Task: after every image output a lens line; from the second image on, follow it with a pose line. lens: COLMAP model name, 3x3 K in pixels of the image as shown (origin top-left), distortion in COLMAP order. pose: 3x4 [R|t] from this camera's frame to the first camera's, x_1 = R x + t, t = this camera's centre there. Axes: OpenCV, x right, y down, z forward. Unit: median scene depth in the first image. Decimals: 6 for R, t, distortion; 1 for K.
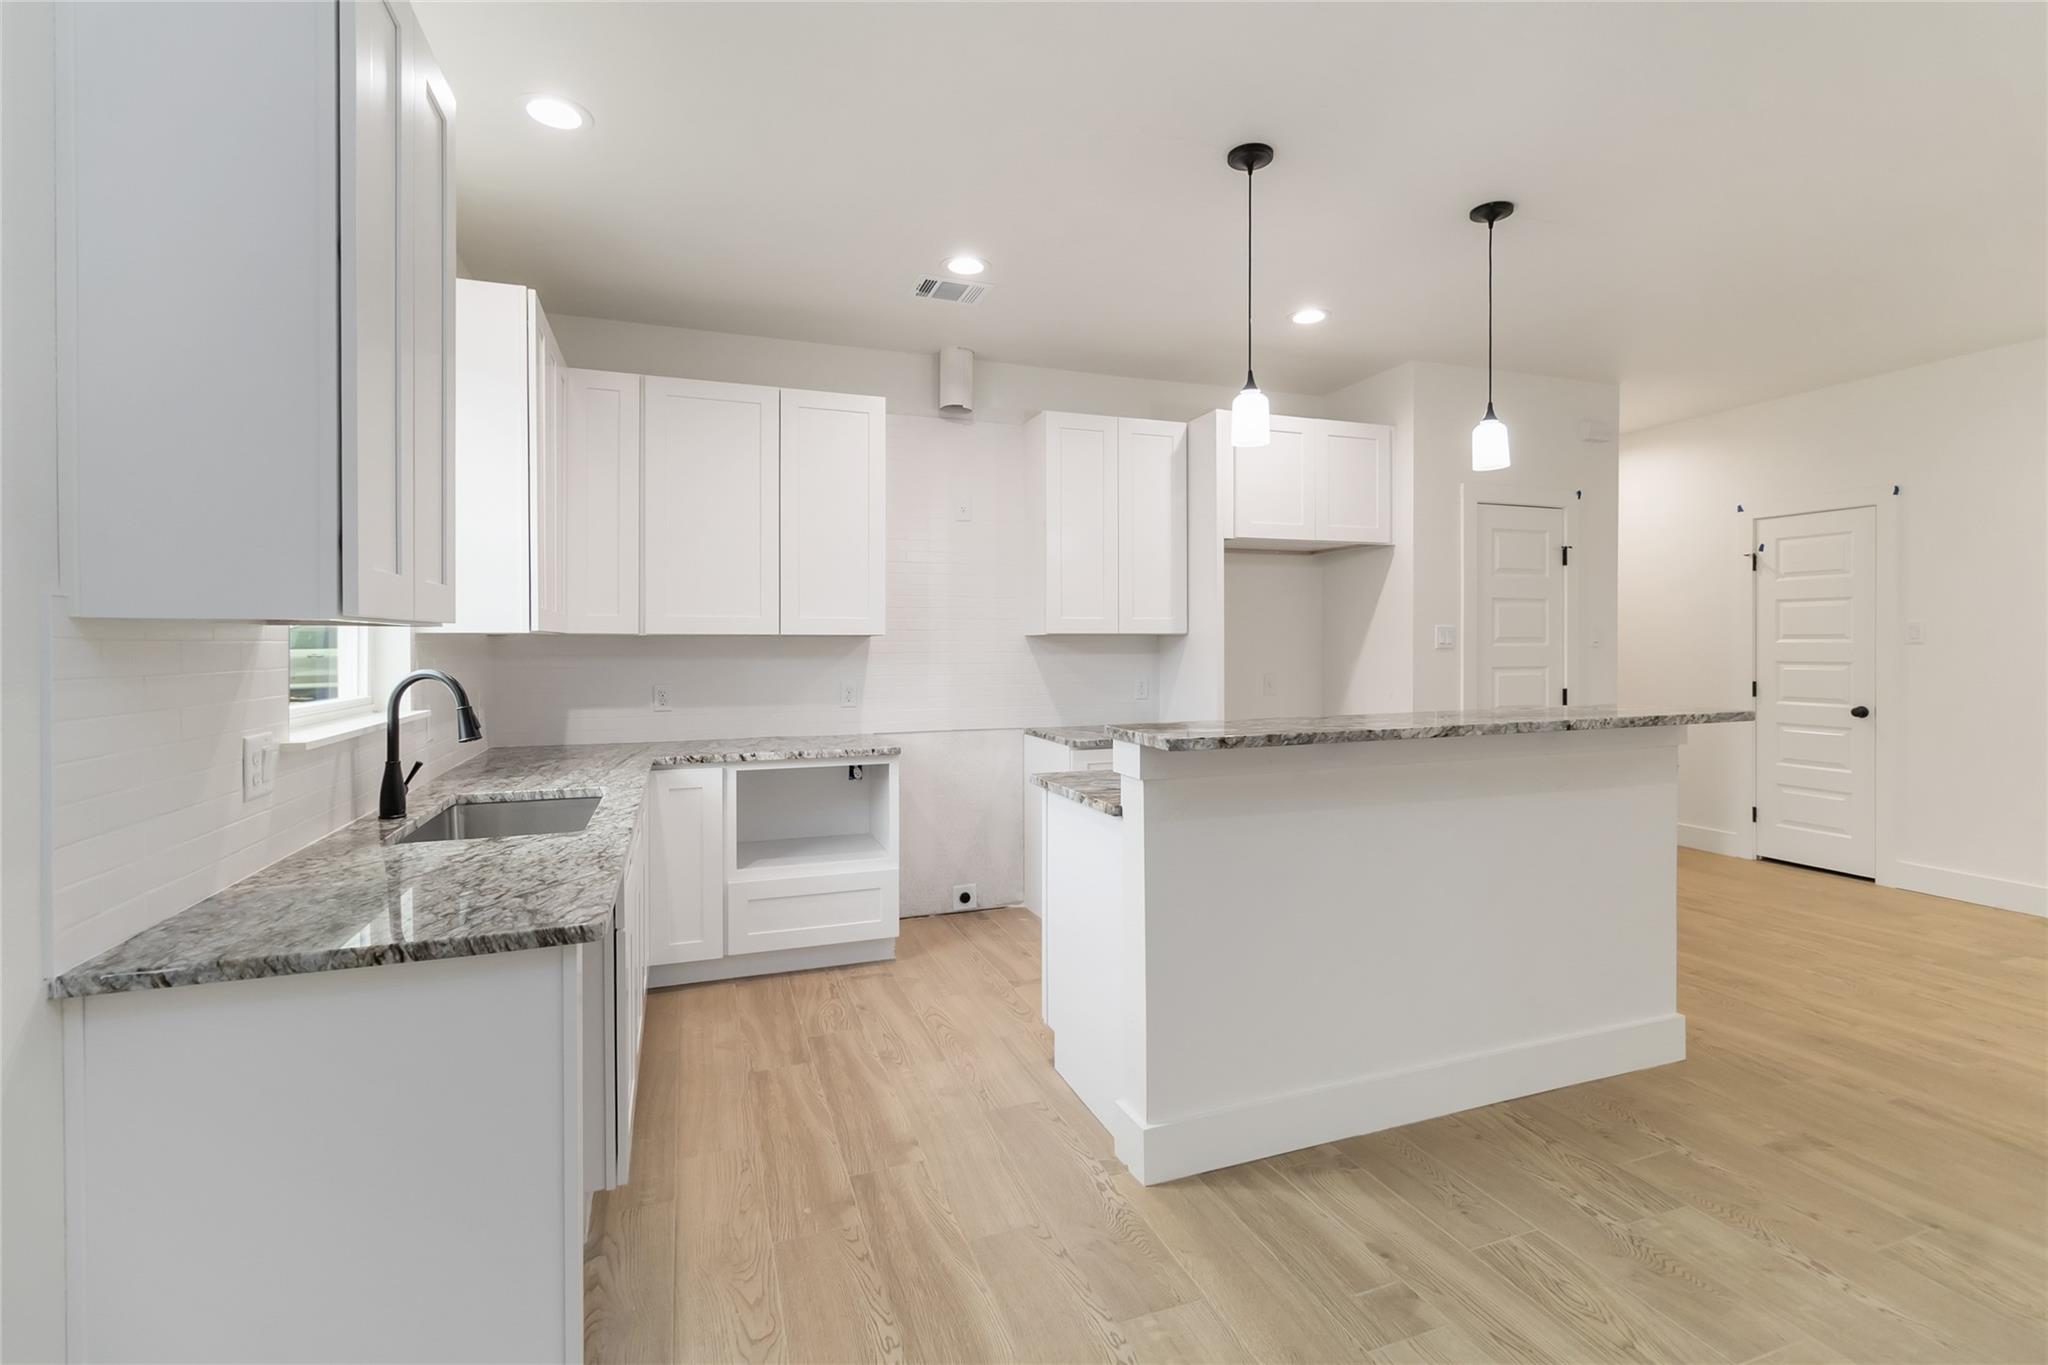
lens RADIAL K [[948.5, 0, 1045.1], [0, 948.5, 652.9], [0, 0, 1]] dist [-0.000762, 0.000186]
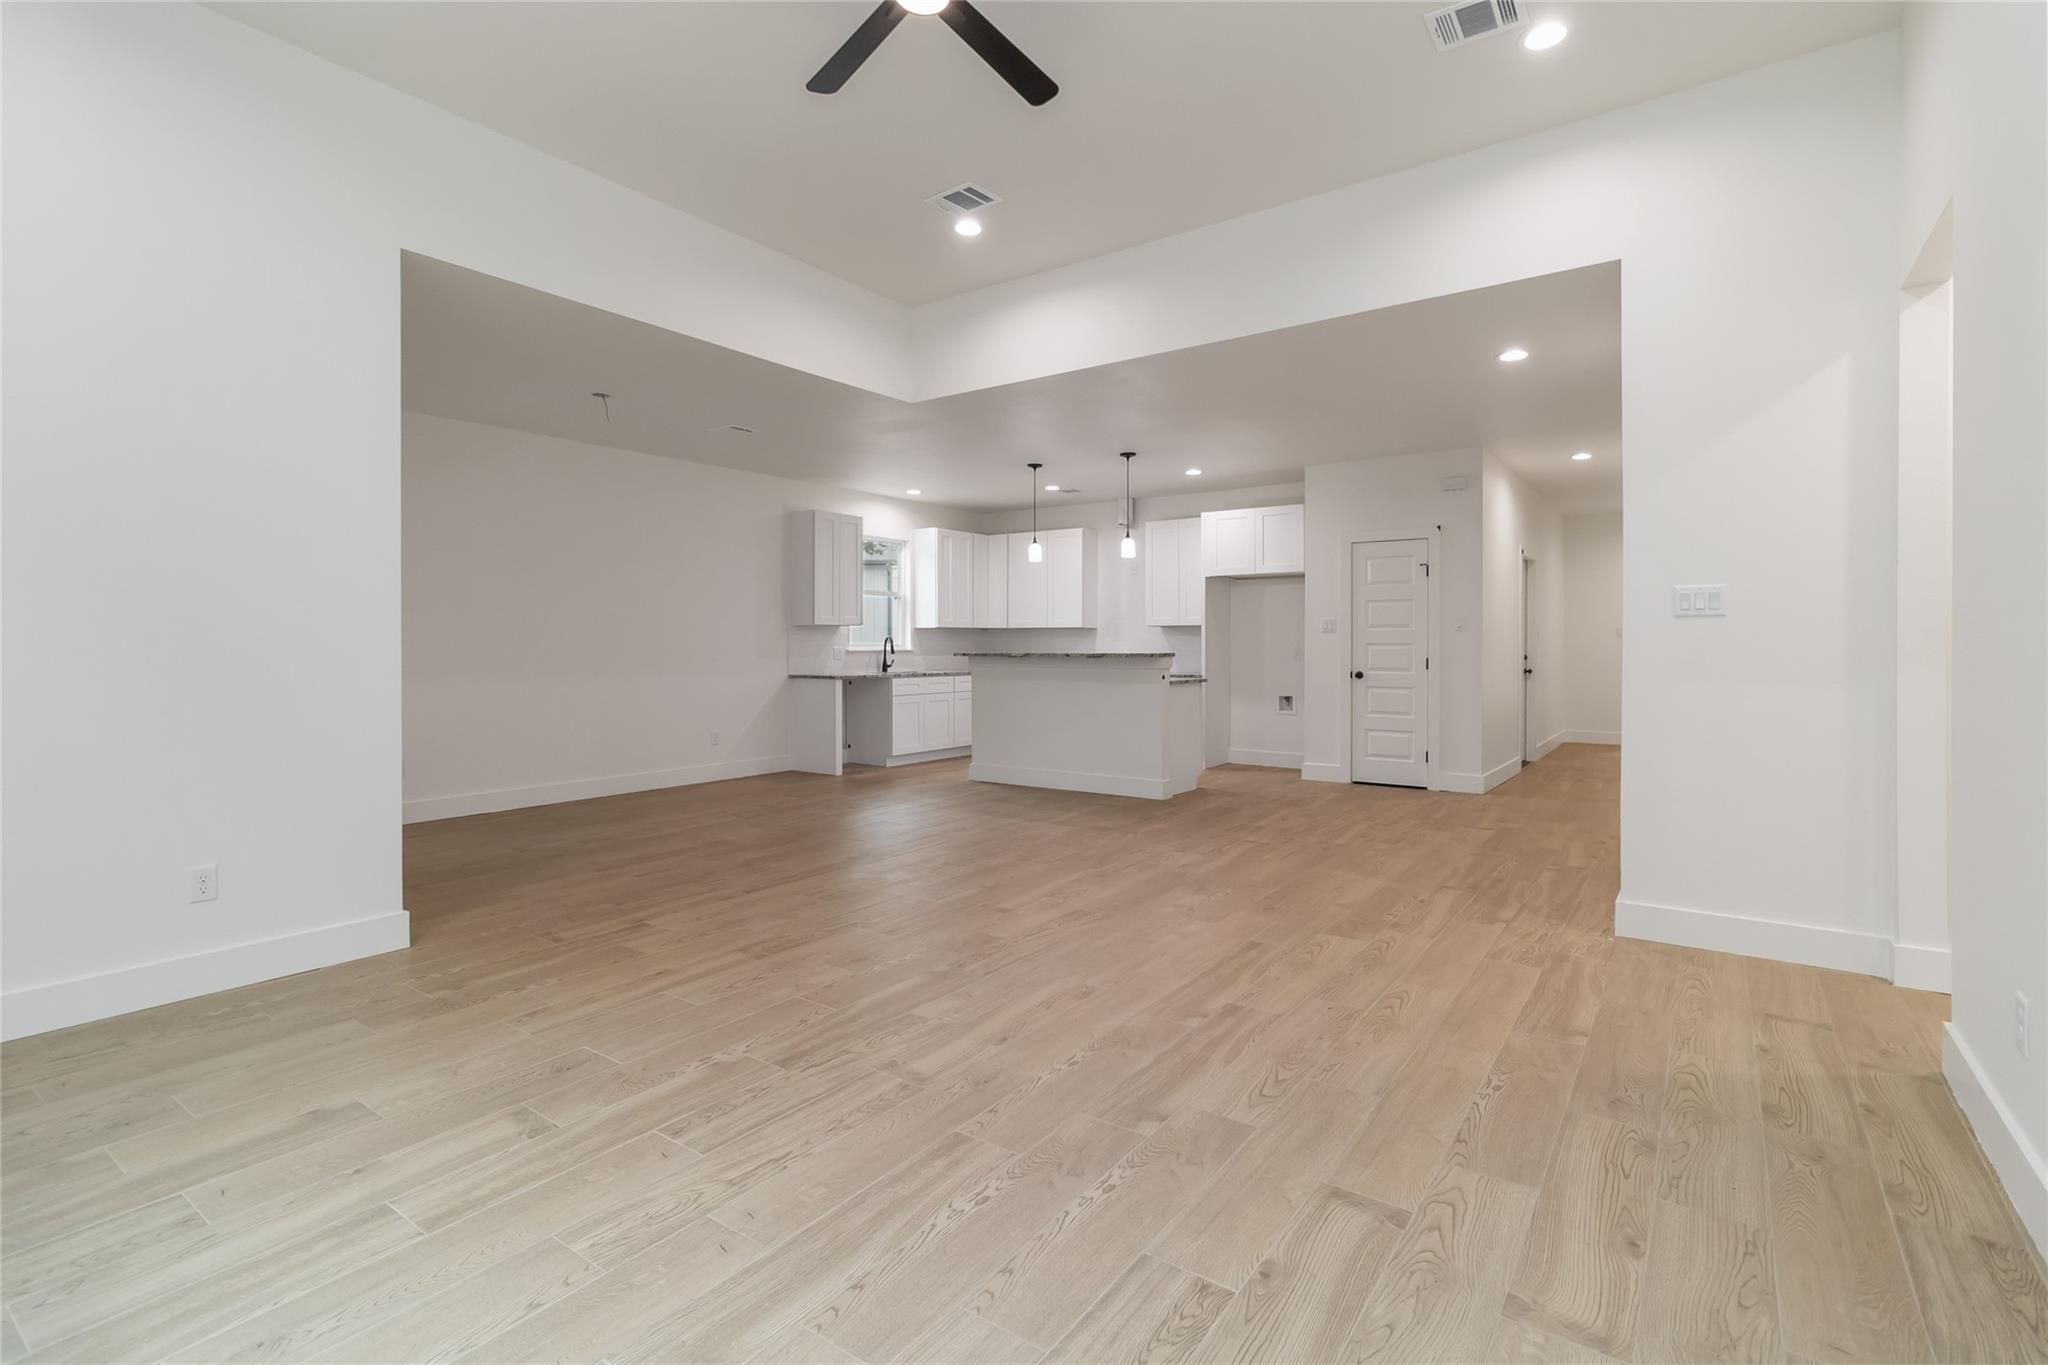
lens RADIAL K [[945.0, 0, 1042.2], [0, 945.0, 658.0], [0, 0, 1]] dist [0.001172, 0.000462]
pose [[0.560266, 0.015875, -0.828161, 2.561475], [-0.009766, 0.999873, 0.012560, 0.043035], [0.828255, 0.001051, 0.560350, -0.613663]]
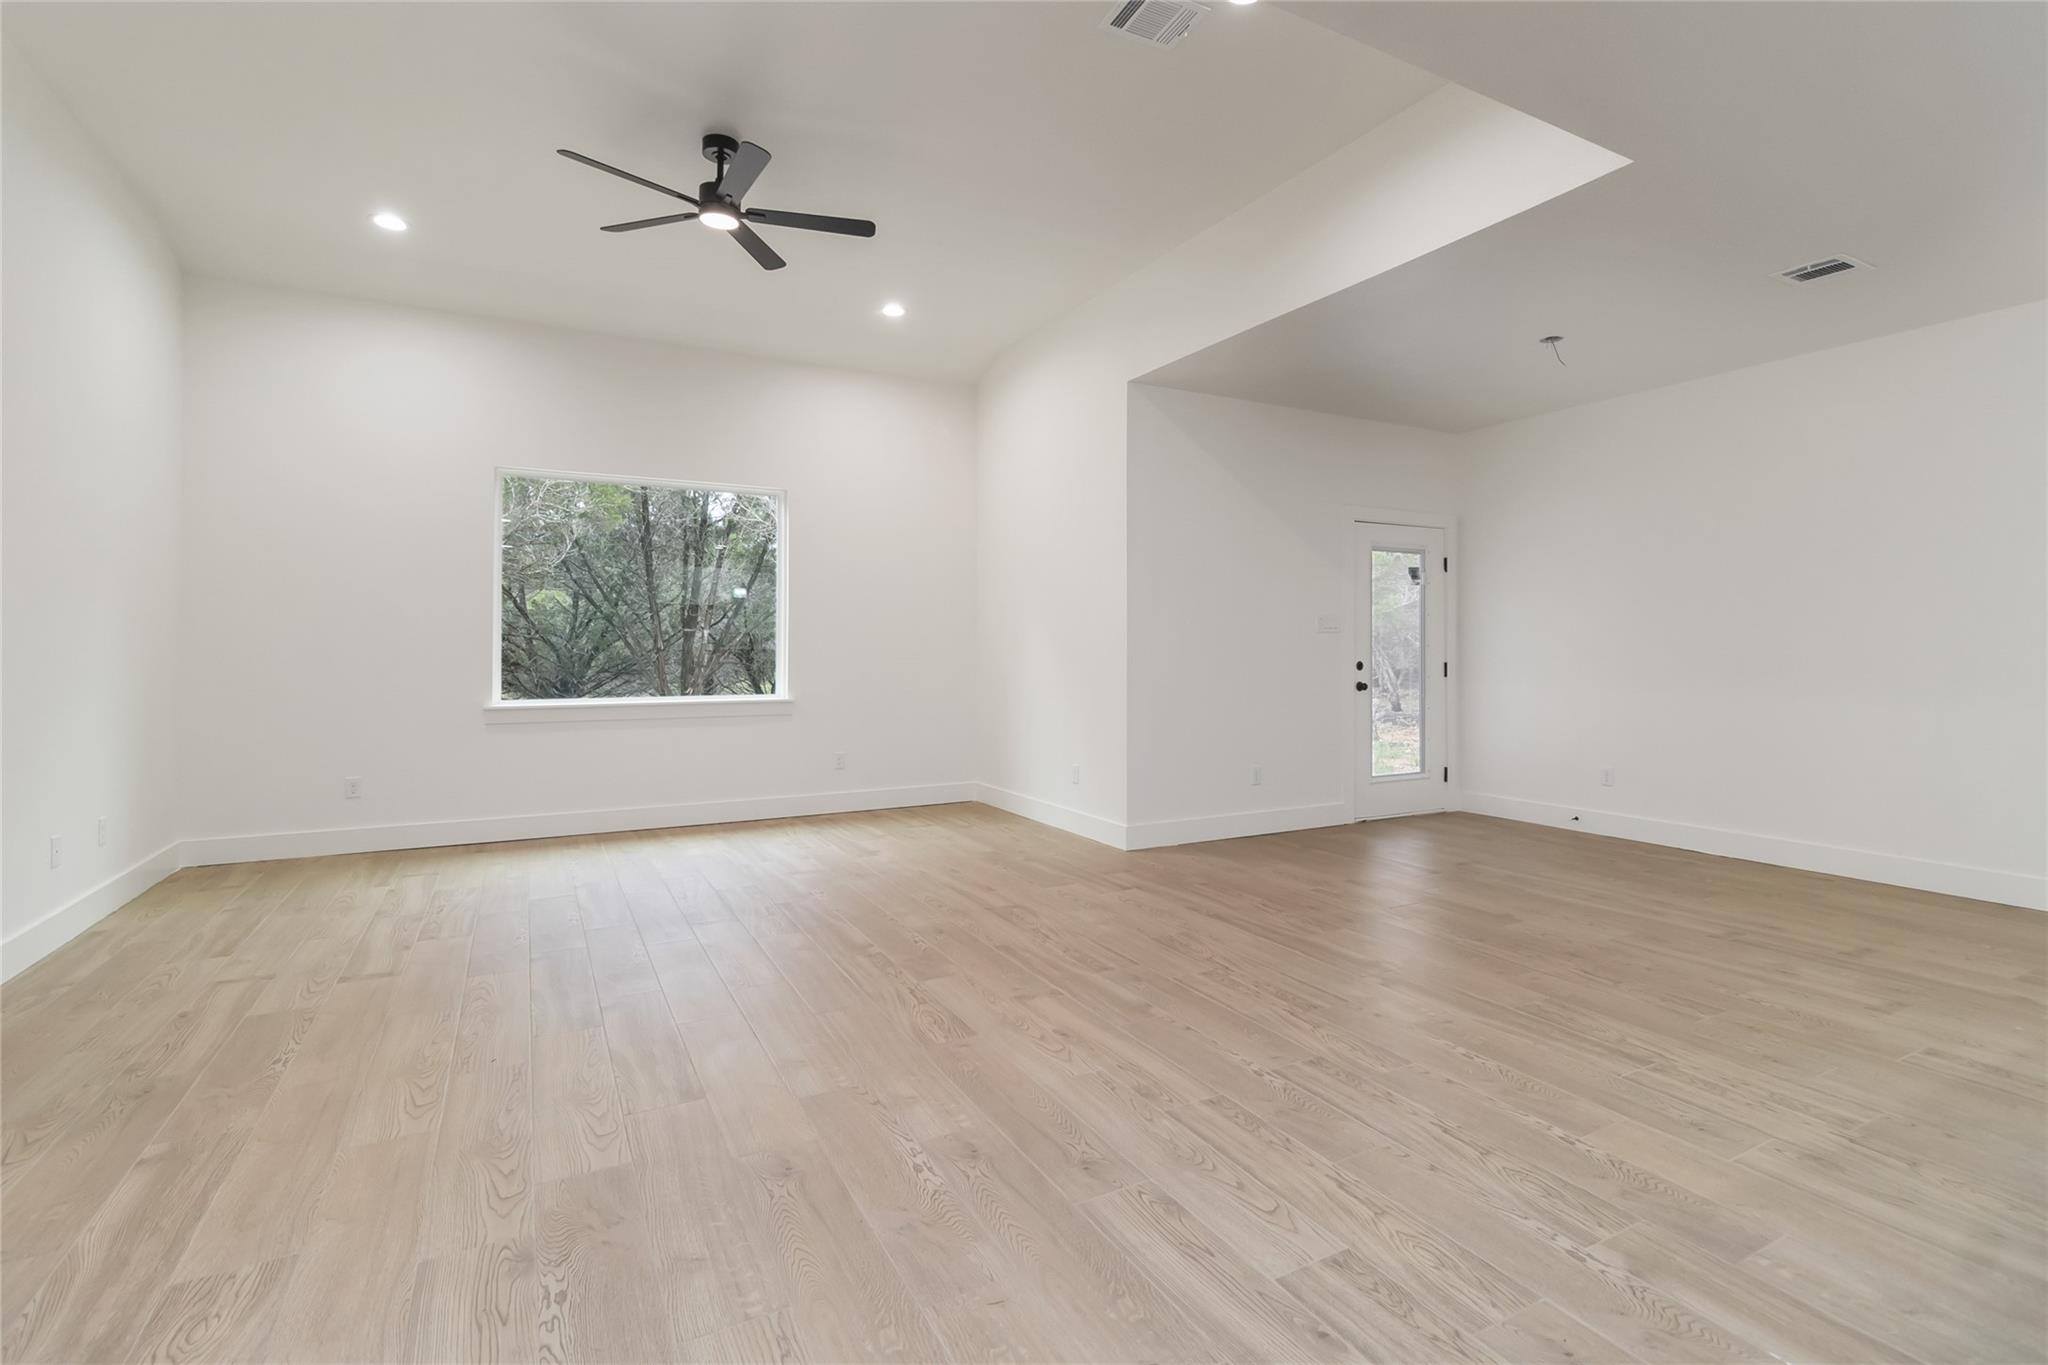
lens RADIAL K [[954.9, 0, 1040.0], [0, 954.9, 631.6], [0, 0, 1]] dist [0.000613, 0.000485]
pose [[-0.990513, 0.003255, -0.137378, 1.461220], [0.003816, 0.999985, -0.003826, 0.026995], [0.137363, -0.004313, -0.990511, 1.264788]]
